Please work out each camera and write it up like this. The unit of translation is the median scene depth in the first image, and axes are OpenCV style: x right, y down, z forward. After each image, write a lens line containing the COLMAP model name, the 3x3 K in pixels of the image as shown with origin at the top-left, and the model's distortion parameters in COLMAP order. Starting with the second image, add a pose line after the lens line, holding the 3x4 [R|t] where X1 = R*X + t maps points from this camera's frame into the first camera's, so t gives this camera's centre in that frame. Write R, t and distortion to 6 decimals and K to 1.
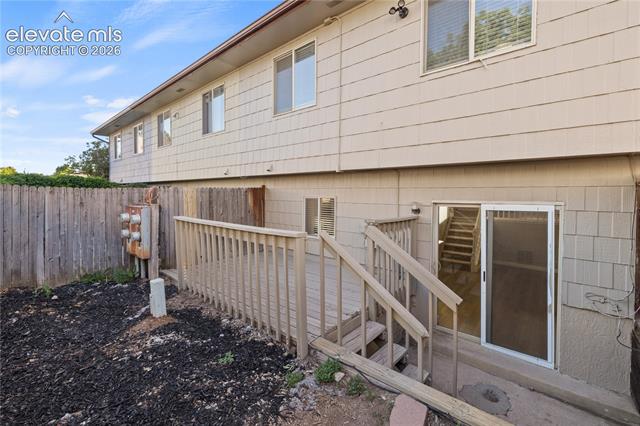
lens RADIAL K [[273.7, 0, 320.0], [0, 273.7, 197.1], [0, 0, 1]] dist [-0.001115, -0.000026]
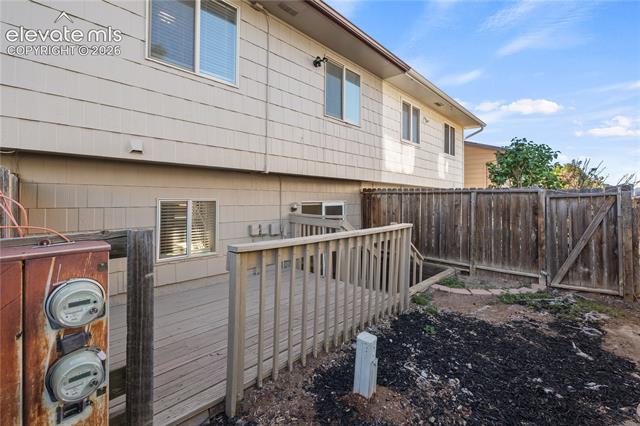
lens RADIAL K [[278.8, 0, 318.4], [0, 278.8, 186.3], [0, 0, 1]] dist [-0.000727, -0.000350]
pose [[0.054208, 0.030197, 0.998073, -0.948218], [0.005232, 0.999520, -0.030525, -0.016898], [-0.998516, 0.006876, 0.054024, 0.820513]]
